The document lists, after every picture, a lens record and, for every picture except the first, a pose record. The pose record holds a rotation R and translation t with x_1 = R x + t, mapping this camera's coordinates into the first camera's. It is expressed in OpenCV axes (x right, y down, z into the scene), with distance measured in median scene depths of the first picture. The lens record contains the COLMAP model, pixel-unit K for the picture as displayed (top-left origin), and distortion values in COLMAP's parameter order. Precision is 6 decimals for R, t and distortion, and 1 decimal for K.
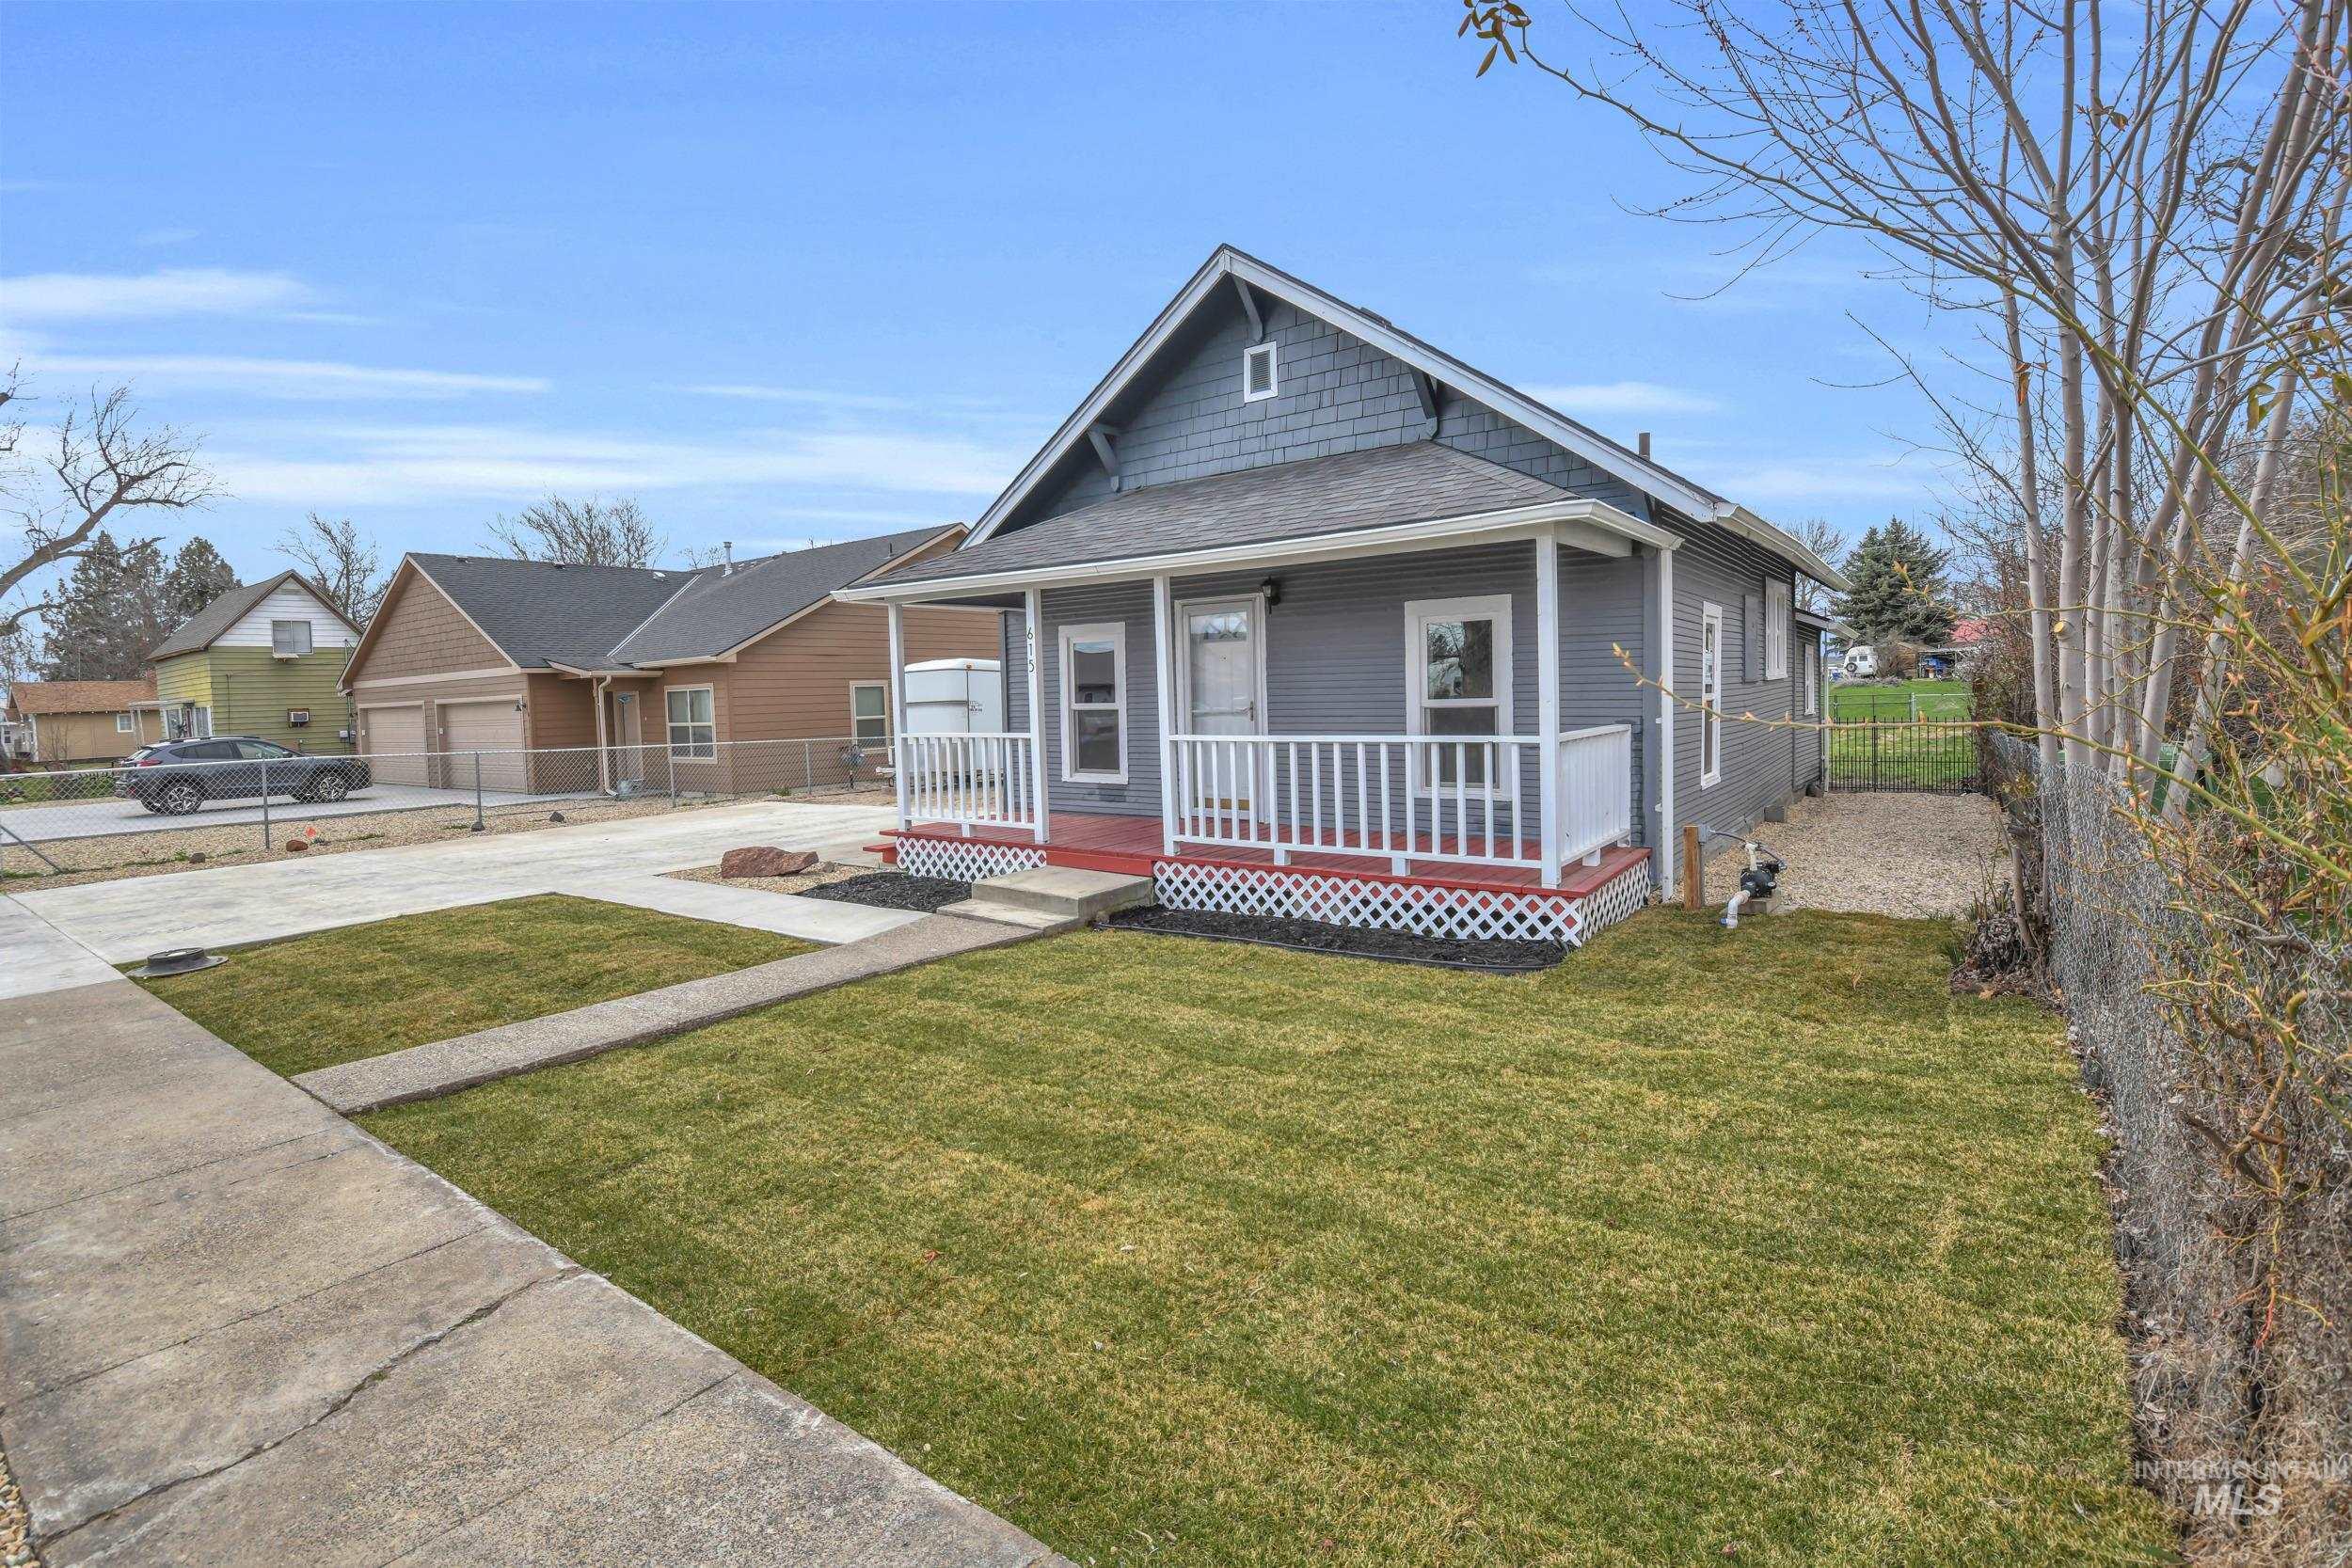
lens RADIAL K [[1211.6, 0, 1174.8], [0, 1211.6, 784.7], [0, 0, 1]] dist [-0.044601, -0.002694]
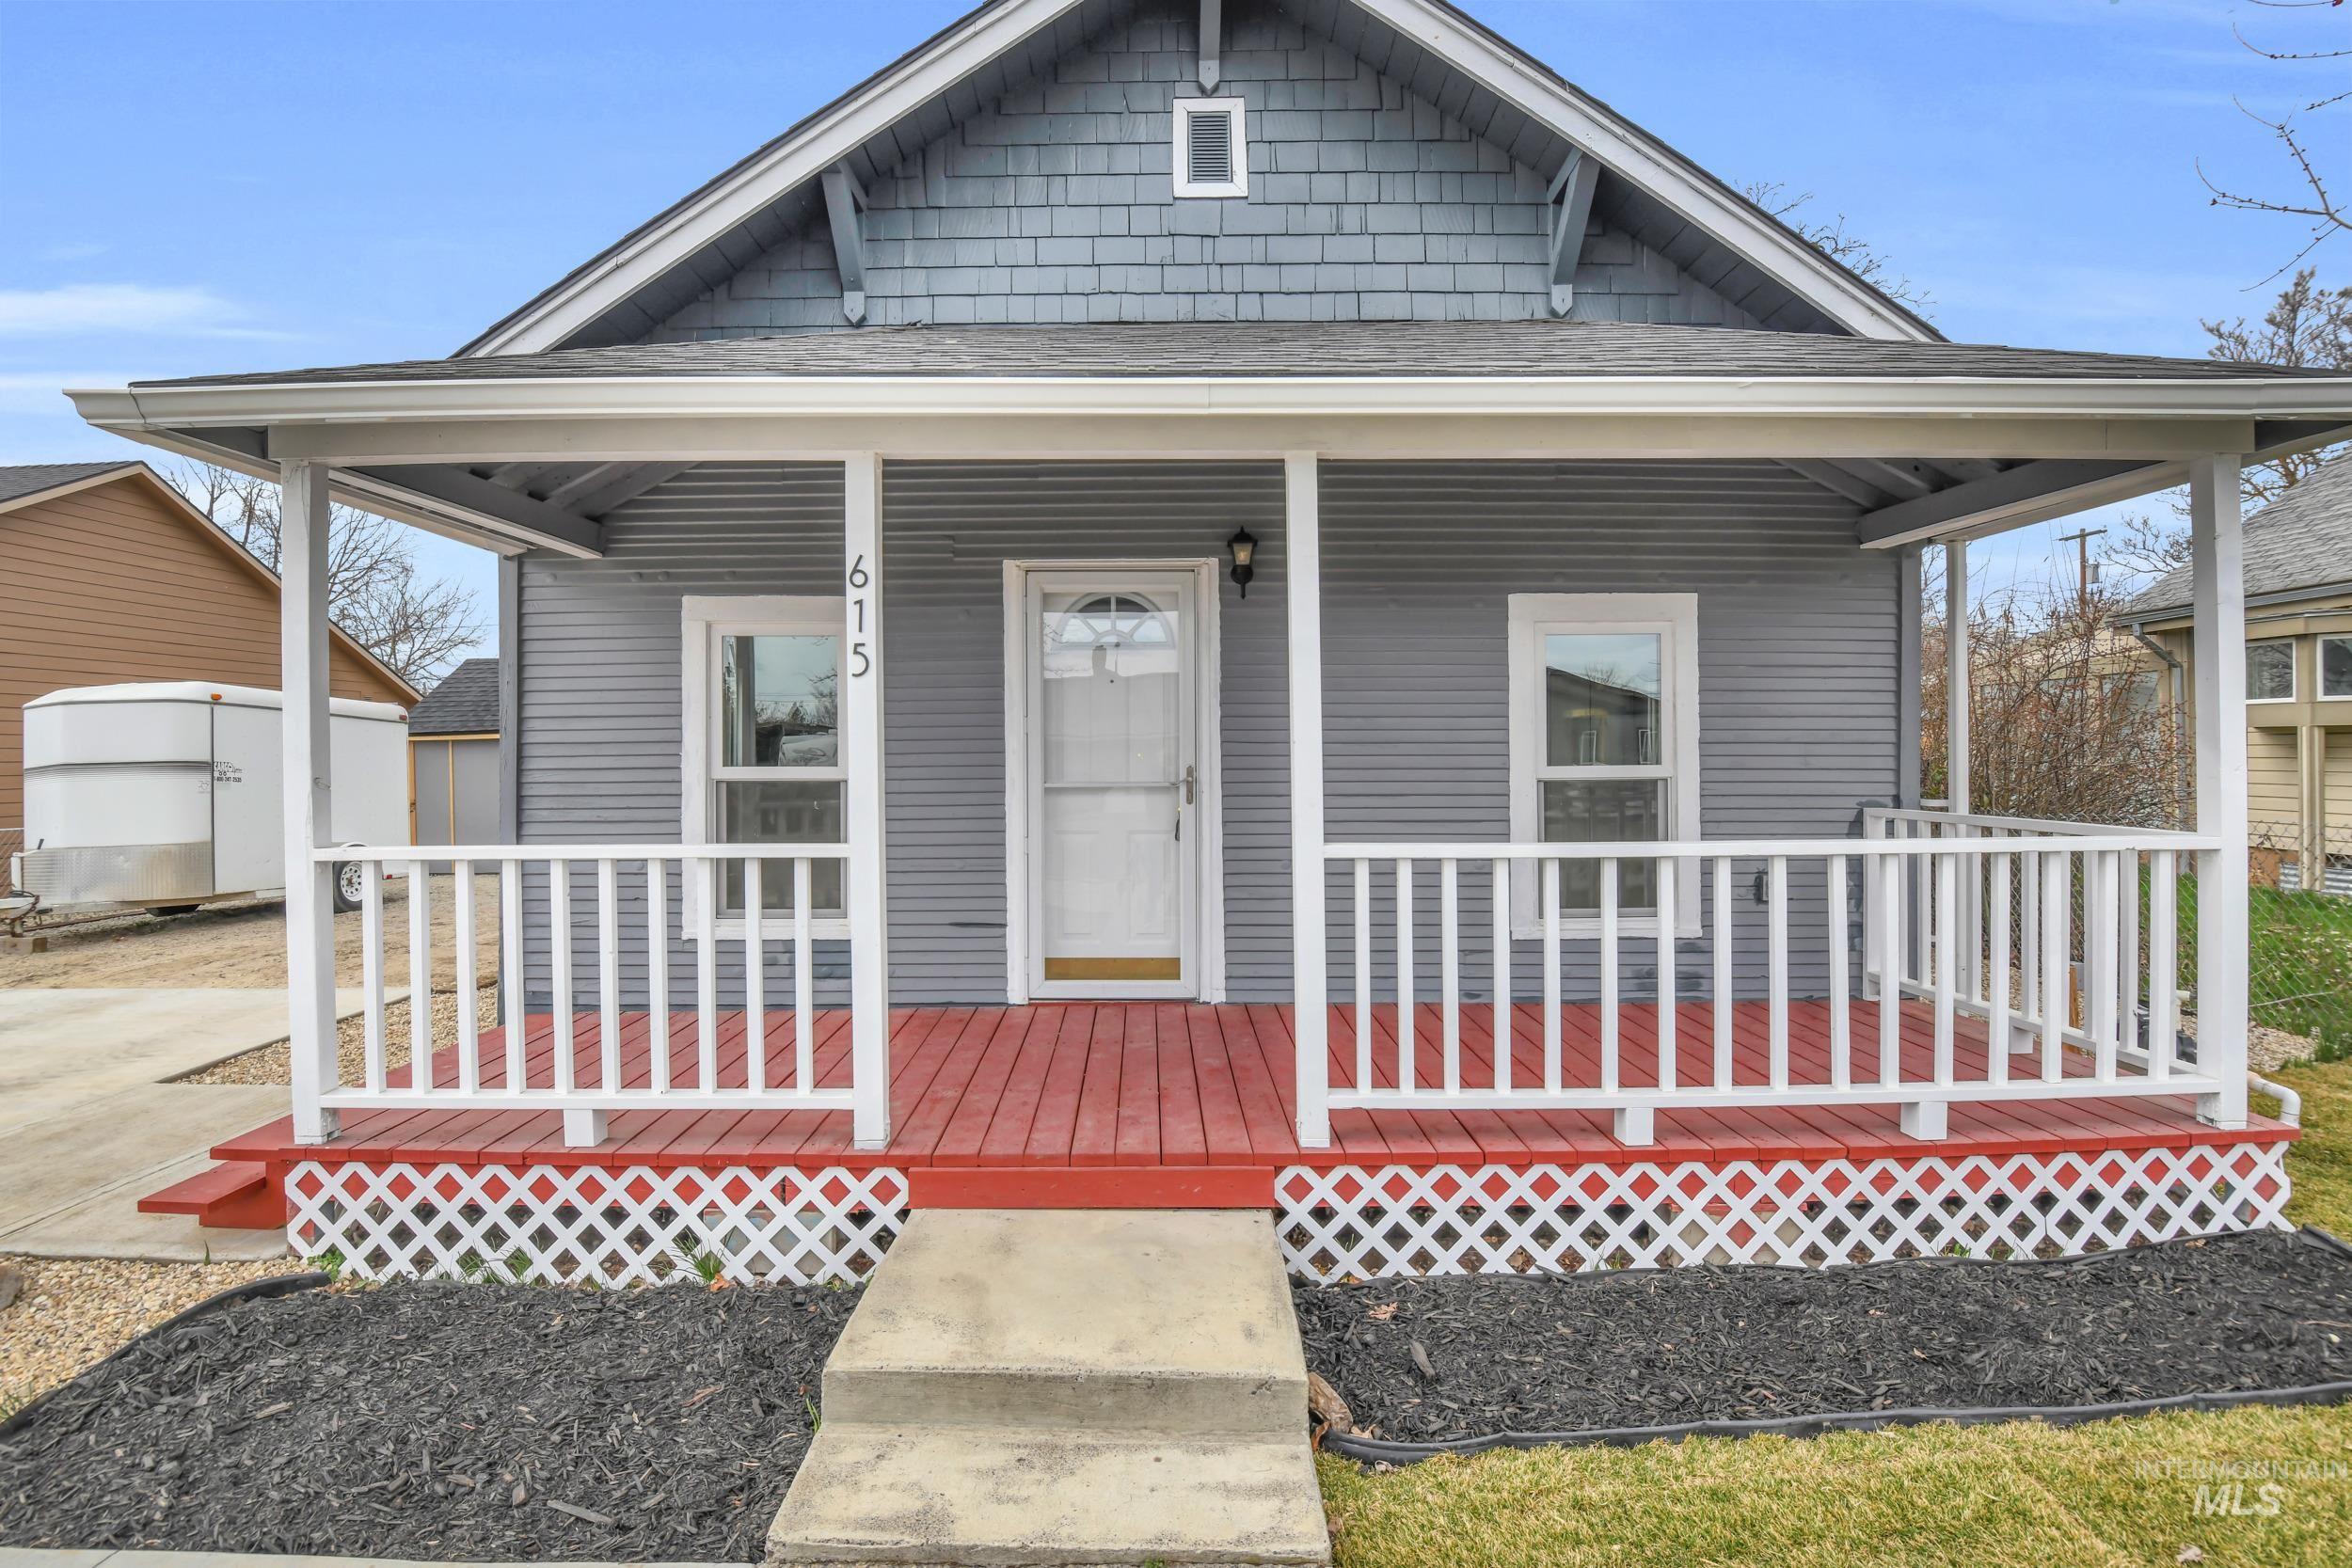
lens RADIAL K [[1211.6, 0, 1164.0], [0, 1211.6, 781.3], [0, 0, 1]] dist [-0.044601, -0.002694]
pose [[0.782079, 0.026599, 0.622611, -0.277584], [0.033819, 0.995805, -0.085023, -0.027708], [-0.622261, 0.087551, 0.777899, 0.678698]]
